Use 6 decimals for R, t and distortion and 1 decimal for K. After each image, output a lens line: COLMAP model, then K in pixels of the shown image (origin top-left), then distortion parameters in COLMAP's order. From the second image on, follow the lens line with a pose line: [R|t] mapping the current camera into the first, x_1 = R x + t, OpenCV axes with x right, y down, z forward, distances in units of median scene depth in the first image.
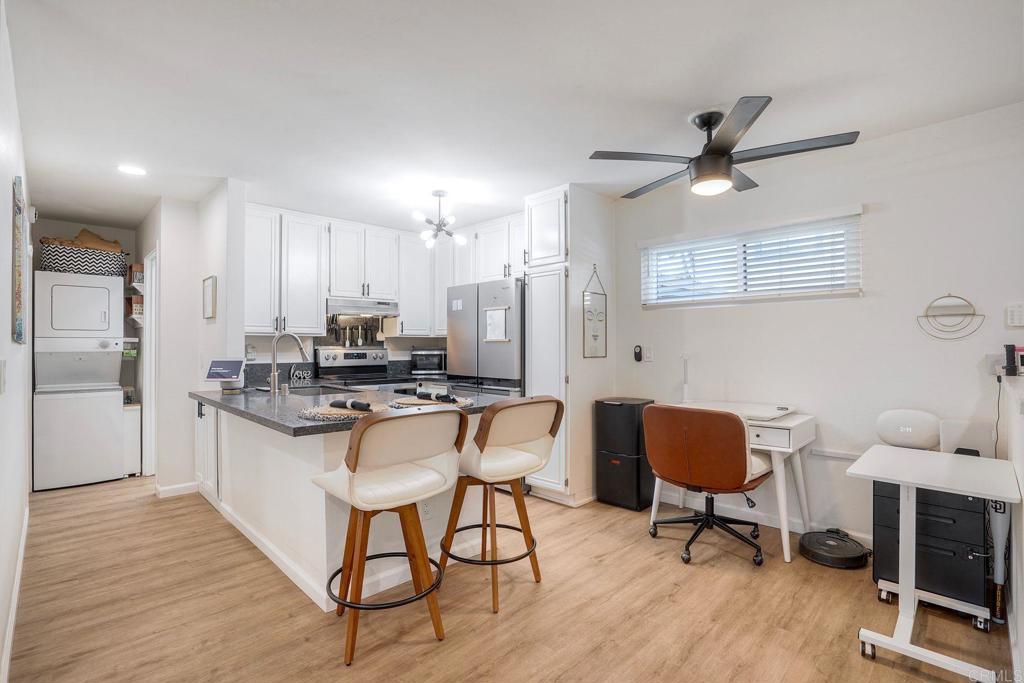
lens RADIAL K [[476.4, 0, 511.3], [0, 476.4, 343.8], [0, 0, 1]] dist [-0.062556, 0.024864]
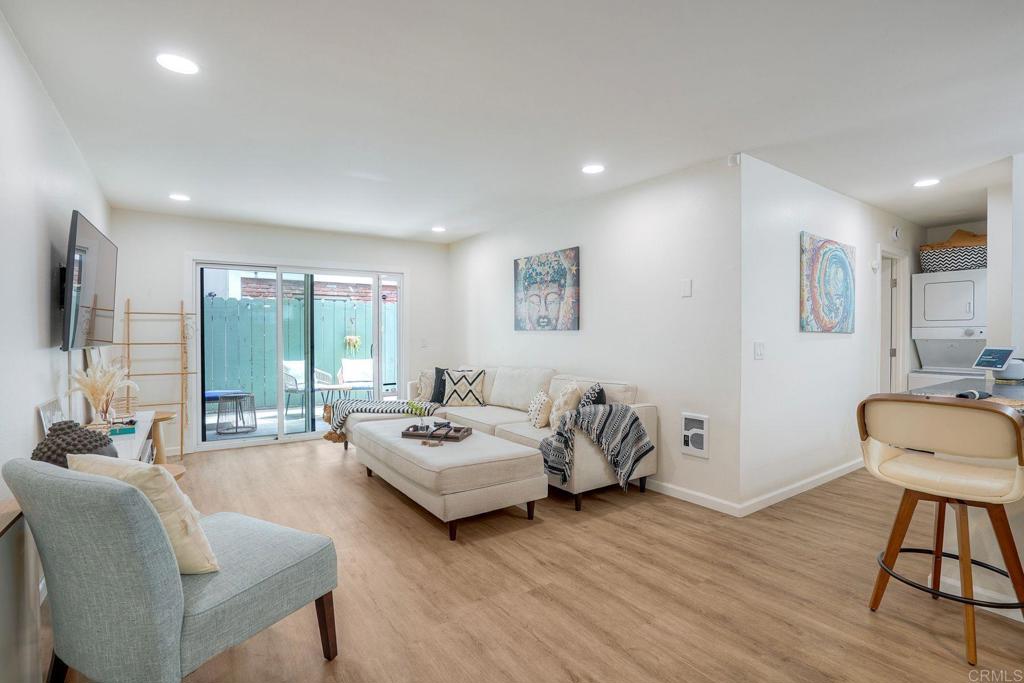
lens RADIAL K [[487.1, 0, 506.3], [0, 487.1, 343.8], [0, 0, 1]] dist [-0.074353, 0.032277]
pose [[-0.182166, 0.020297, -0.983058, 0.440085], [0.006775, 0.999789, 0.019387, -0.001457], [0.983245, -0.003128, -0.182265, 0.144601]]
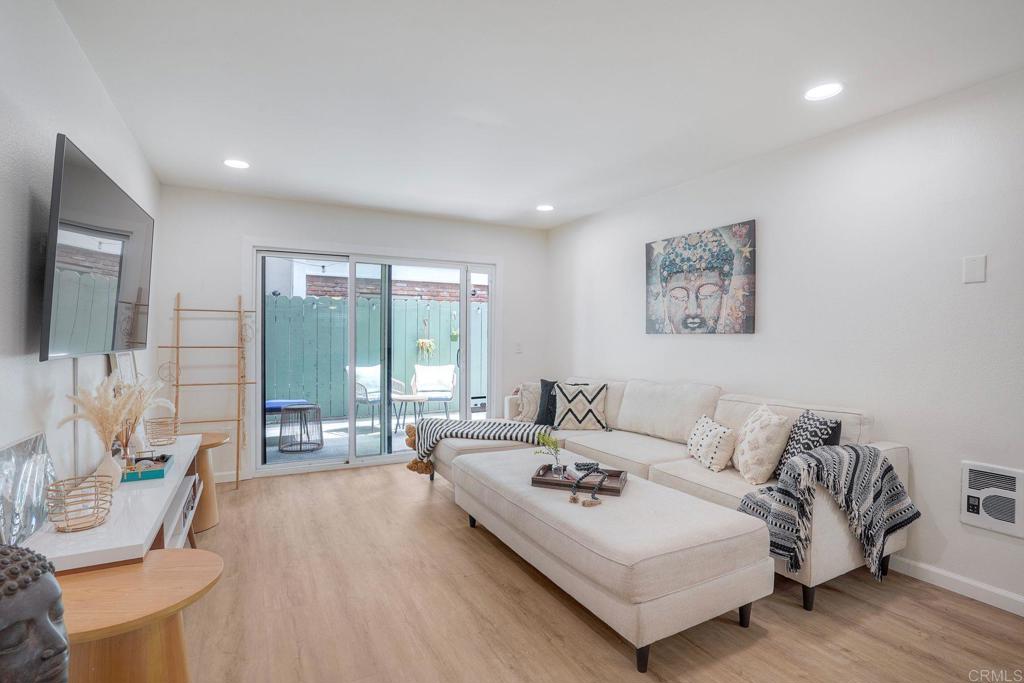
lens RADIAL K [[487.1, 0, 506.3], [0, 487.1, 343.8], [0, 0, 1]] dist [-0.074353, 0.032277]
pose [[-0.287727, 0.009453, -0.957666, 0.192203], [-0.000142, 0.999951, 0.009913, -0.000879], [0.957712, 0.002988, -0.287712, -0.071870]]
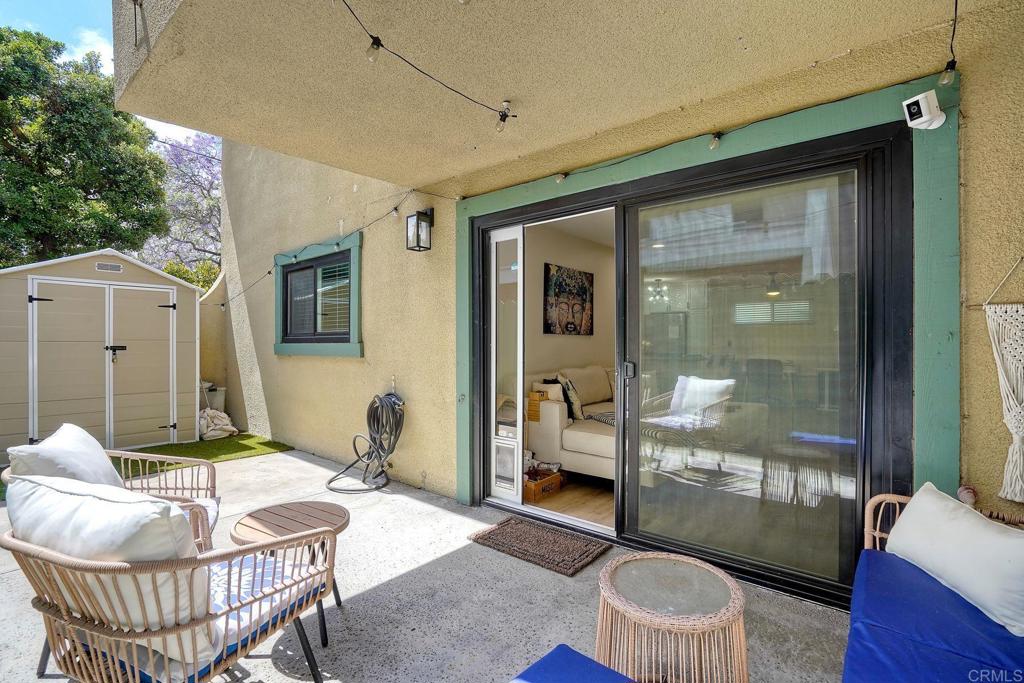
lens RADIAL K [[475.9, 0, 504.1], [0, 475.9, 343.4], [0, 0, 1]] dist [-0.063117, 0.025099]
pose [[0.996503, 0.002342, 0.083525, -1.153084], [-0.002843, 0.999979, 0.005876, 0.007643], [-0.083510, -0.006093, 0.996488, -1.412476]]
